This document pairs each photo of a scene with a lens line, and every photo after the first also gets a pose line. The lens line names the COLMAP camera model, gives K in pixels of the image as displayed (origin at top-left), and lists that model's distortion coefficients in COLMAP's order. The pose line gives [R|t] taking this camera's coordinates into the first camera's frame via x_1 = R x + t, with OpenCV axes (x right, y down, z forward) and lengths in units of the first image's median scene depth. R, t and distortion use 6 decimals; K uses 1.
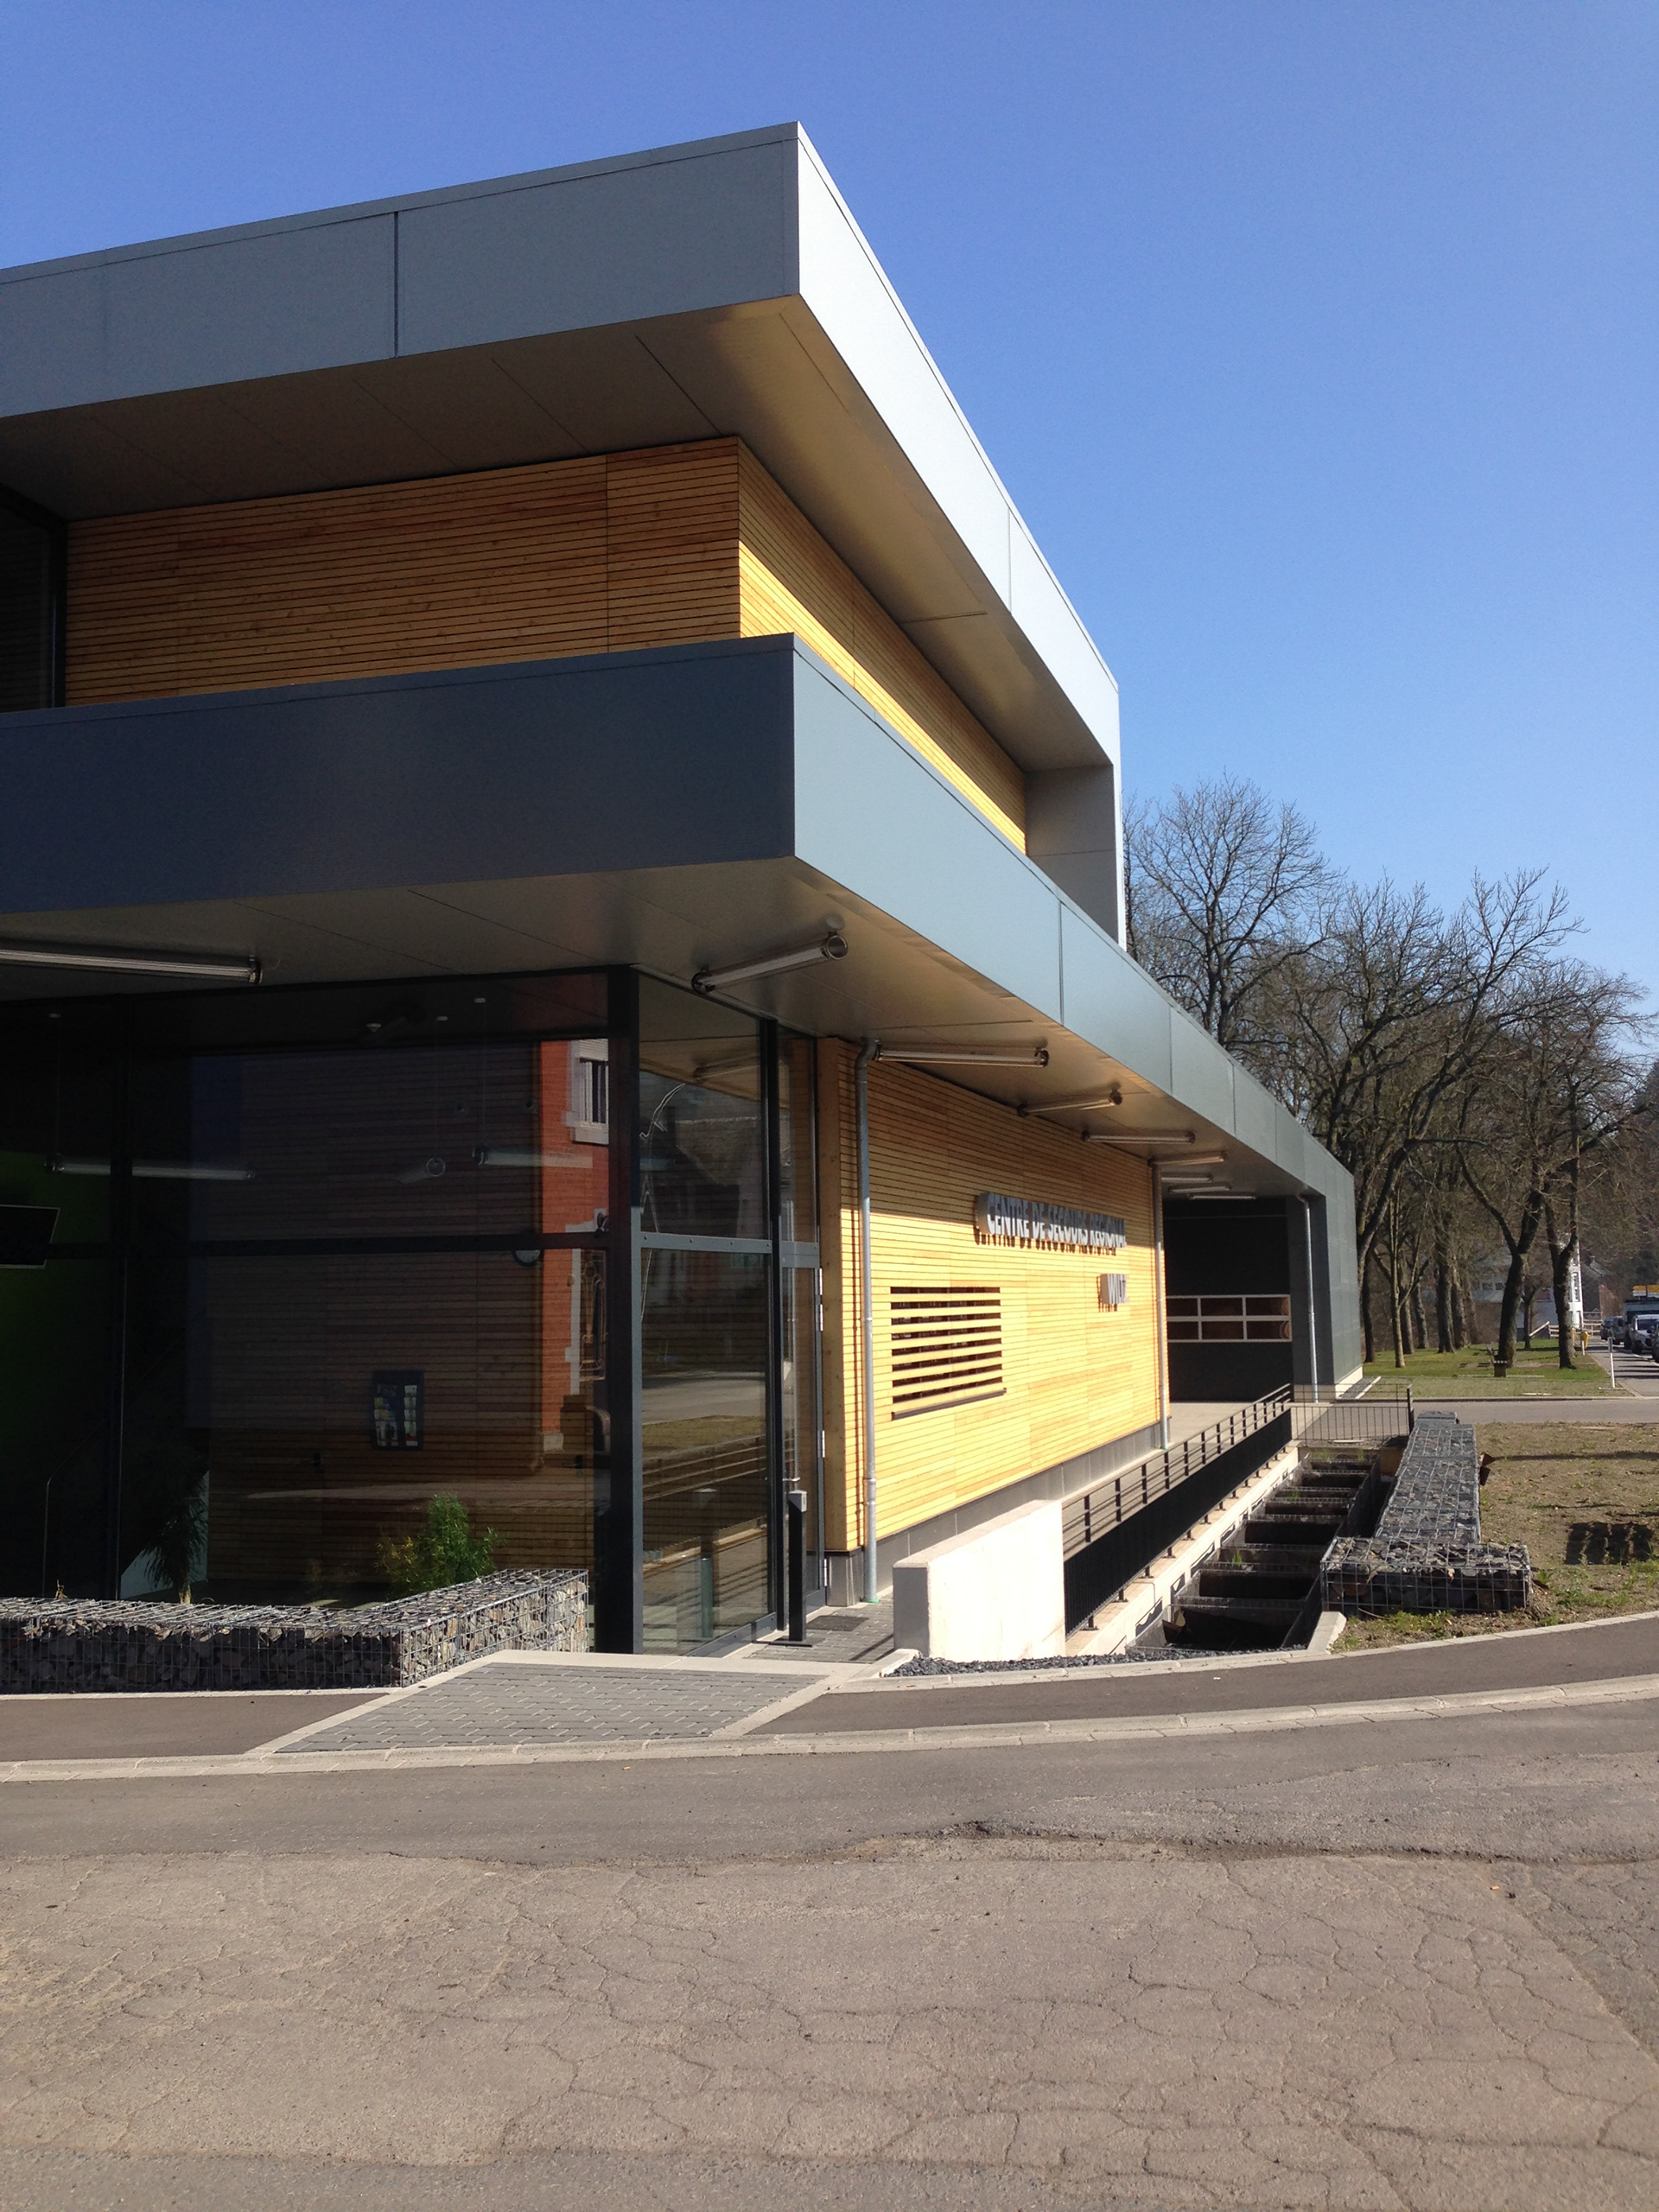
lens RADIAL K [[1991.1, 0, 840.9], [0, 1991.1, 1105.4], [0, 0, 1]] dist [0.105808, -0.113989]
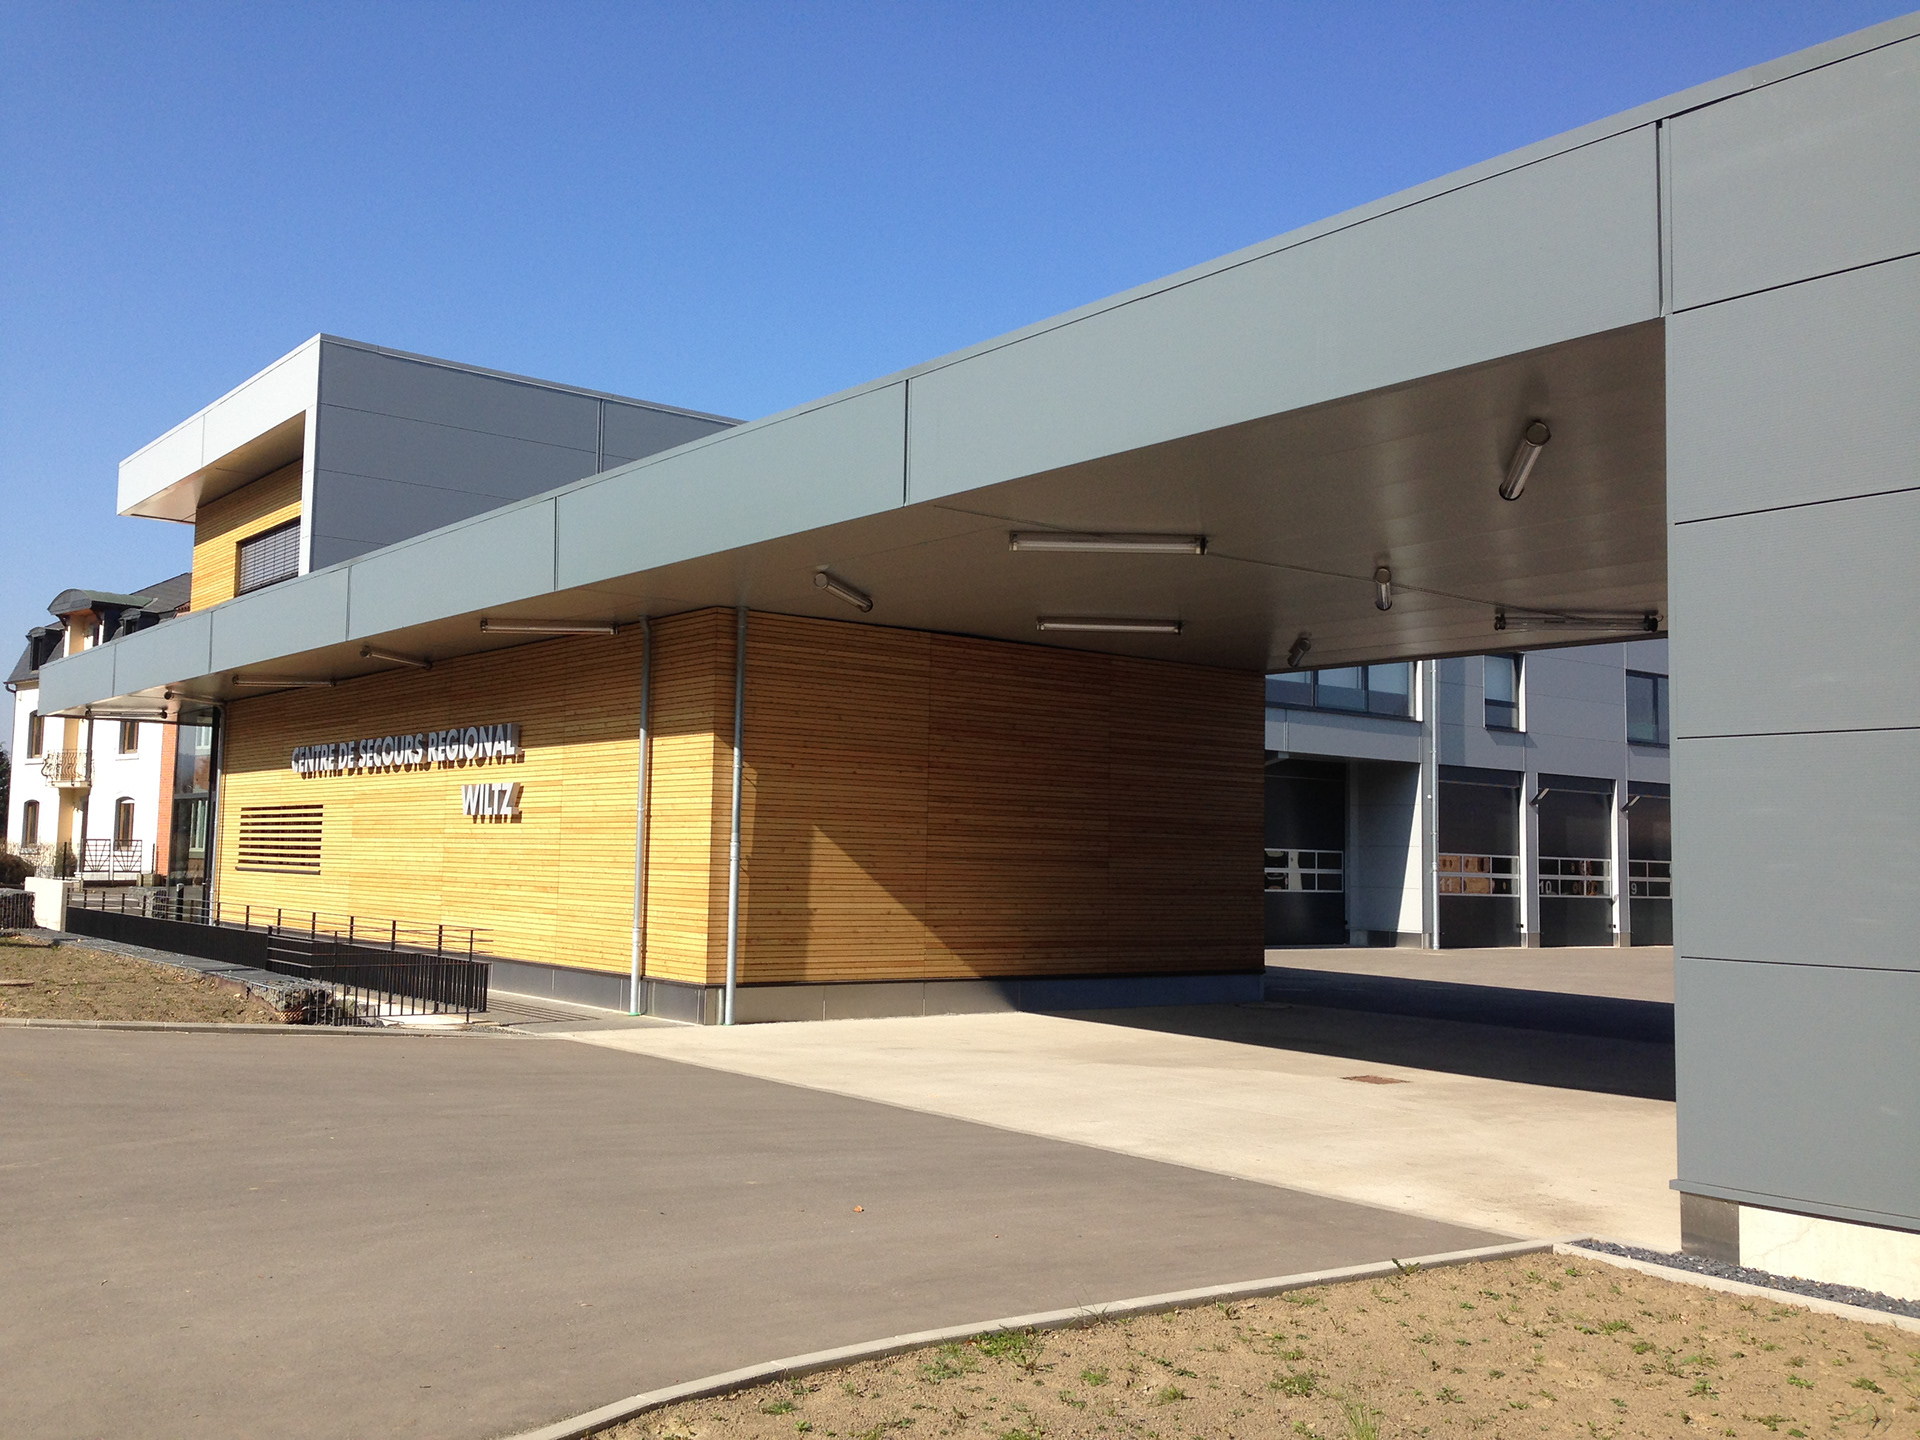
lens RADIAL K [[1728.2, 0, 960.0], [0, 1728.2, 720.0], [0, 0, 1]] dist [0.105808, -0.113989]
pose [[-0.564175, -0.073243, -0.822400, 0.750120], [0.057830, 0.990106, -0.127851, 0.186439], [0.823628, -0.119689, -0.554357, 1.772204]]
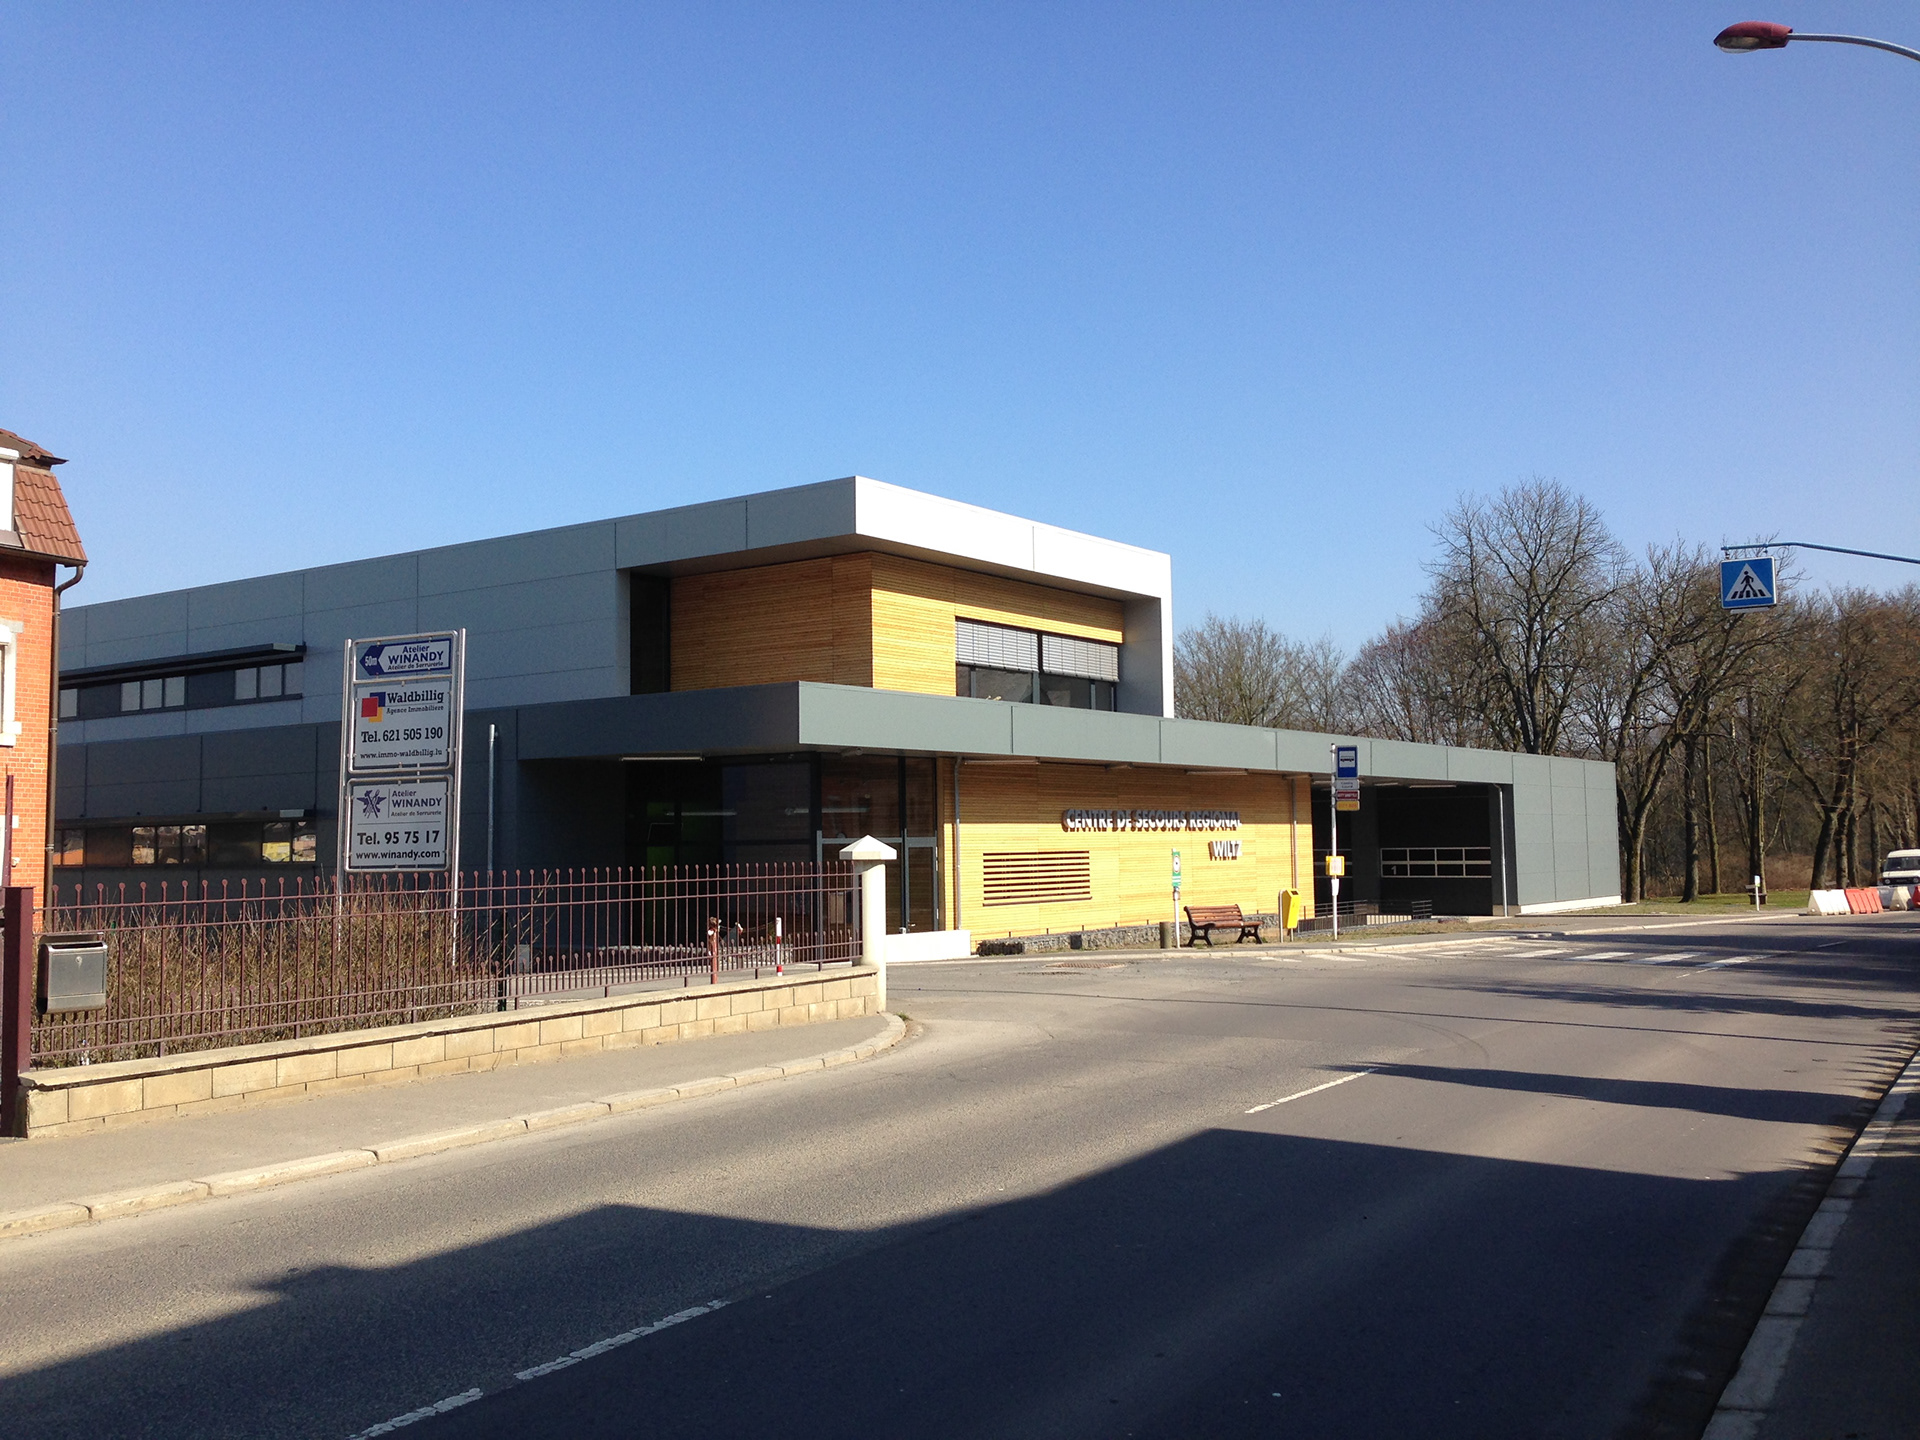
lens RADIAL K [[1728.2, 0, 960.0], [0, 1728.2, 720.0], [0, 0, 1]] dist [0.105808, -0.113989]
pose [[0.947111, -0.021676, -0.320174, 0.460503], [0.030976, 0.999232, 0.023982, -0.084232], [0.319408, -0.032631, 0.947055, -0.692926]]
